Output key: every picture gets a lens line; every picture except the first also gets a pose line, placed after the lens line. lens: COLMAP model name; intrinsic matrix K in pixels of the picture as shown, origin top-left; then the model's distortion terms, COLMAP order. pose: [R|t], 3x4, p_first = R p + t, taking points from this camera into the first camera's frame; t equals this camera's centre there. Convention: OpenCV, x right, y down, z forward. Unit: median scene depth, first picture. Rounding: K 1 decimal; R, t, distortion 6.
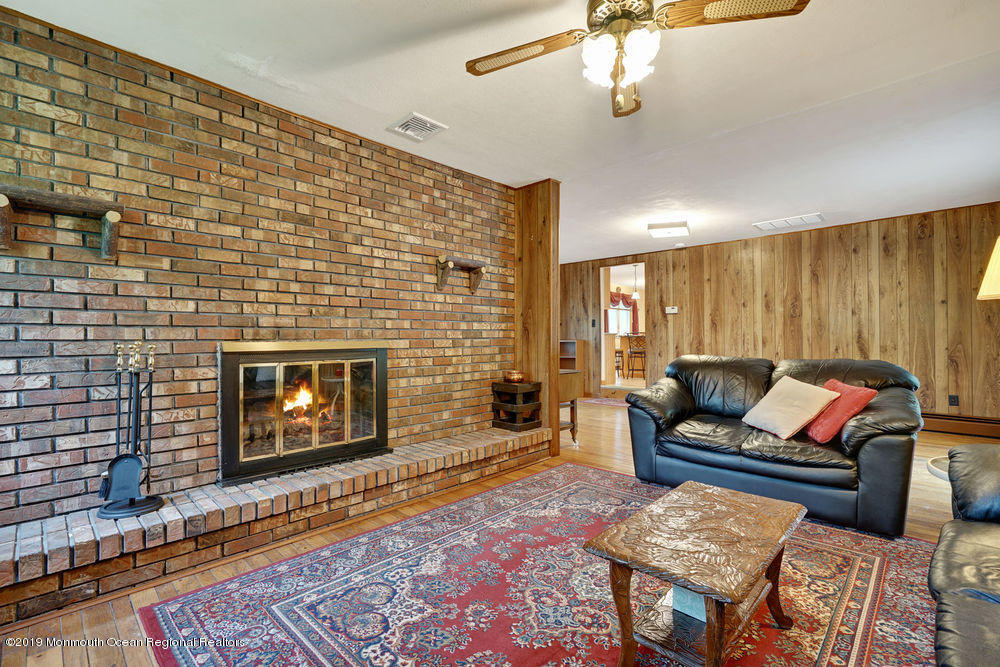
lens RADIAL K [[449.3, 0, 495.8], [0, 449.3, 334.8], [0, 0, 1]] dist [-0.003070, 0.000088]
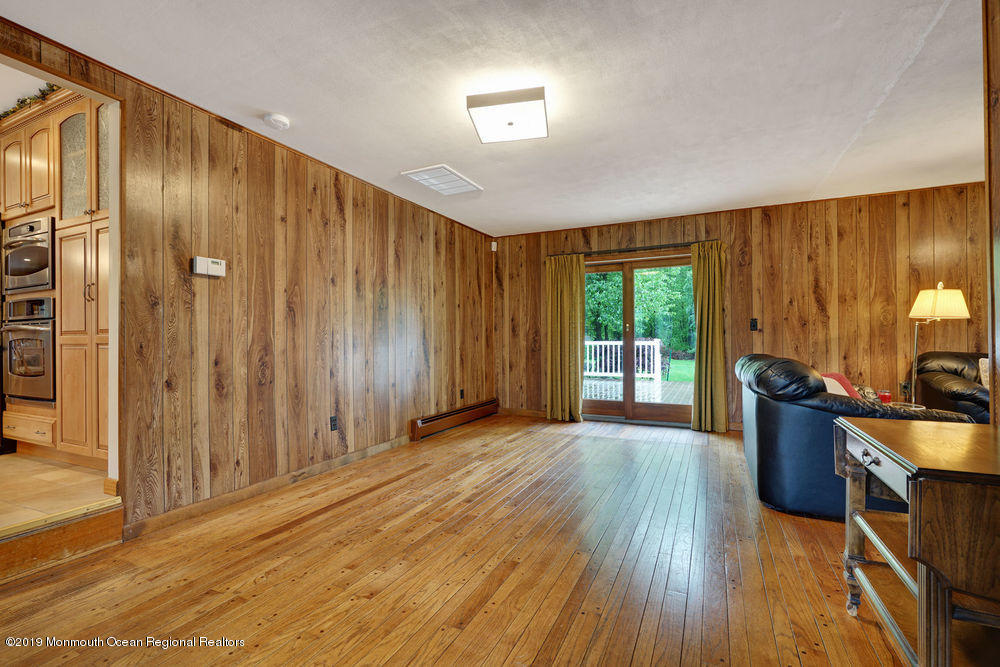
lens RADIAL K [[449.3, 0, 503.6], [0, 449.3, 336.7], [0, 0, 1]] dist [-0.003070, 0.000088]
pose [[-0.318028, 0.008194, 0.948046, -0.123249], [-0.001670, 0.999956, -0.009203, 0.018290], [-0.948080, -0.004511, -0.318001, 1.862318]]
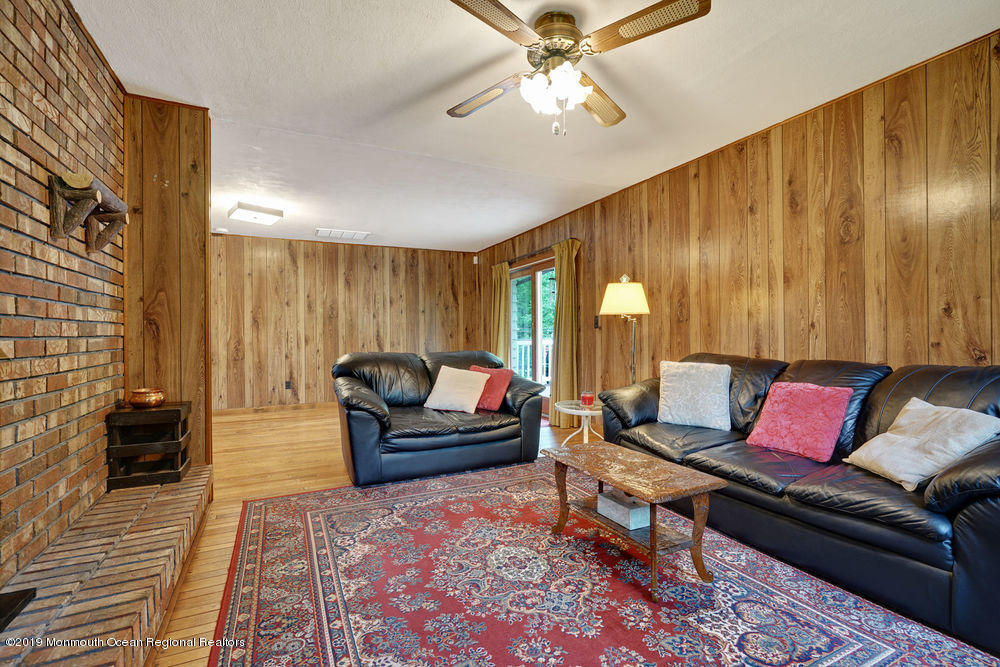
lens RADIAL K [[449.3, 0, 498.2], [0, 449.3, 336.1], [0, 0, 1]] dist [-0.003070, 0.000088]
pose [[0.343015, -0.001250, 0.939329, -0.449013], [-0.002159, 0.999995, 0.002119, 0.005194], [-0.939327, -0.002754, 0.343011, 0.394532]]
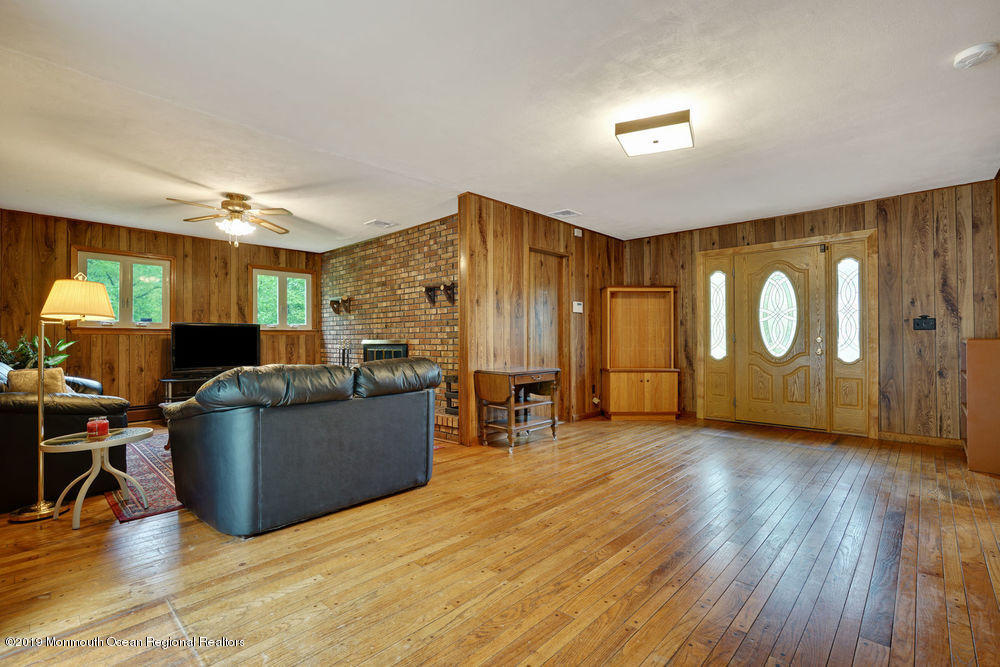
lens RADIAL K [[449.3, 0, 500.5], [0, 449.3, 336.9], [0, 0, 1]] dist [-0.003070, 0.000088]
pose [[0.013689, -0.000590, -0.999906, 1.463636], [0.012500, 0.999922, -0.000419, 0.007209], [0.999828, -0.012493, 0.013695, 1.281479]]
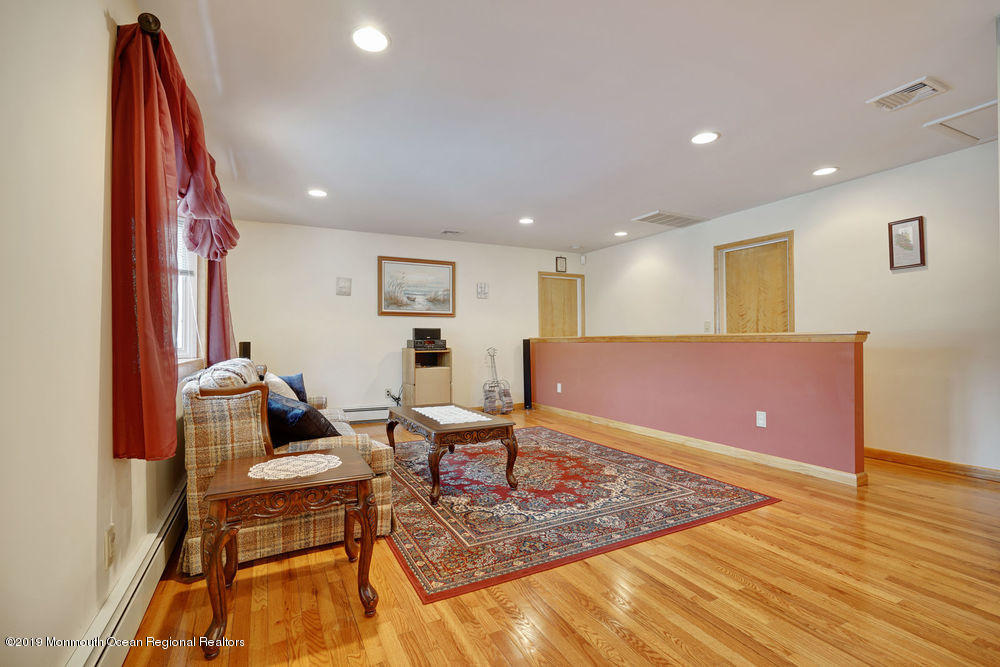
lens RADIAL K [[449.3, 0, 500.7], [0, 449.3, 337.2], [0, 0, 1]] dist [-0.003070, 0.000088]
pose [[-0.315893, 0.001926, -0.948793, 1.175455], [0.012792, 0.999916, -0.002229, 0.001764], [0.948709, -0.012841, -0.315891, 0.901691]]
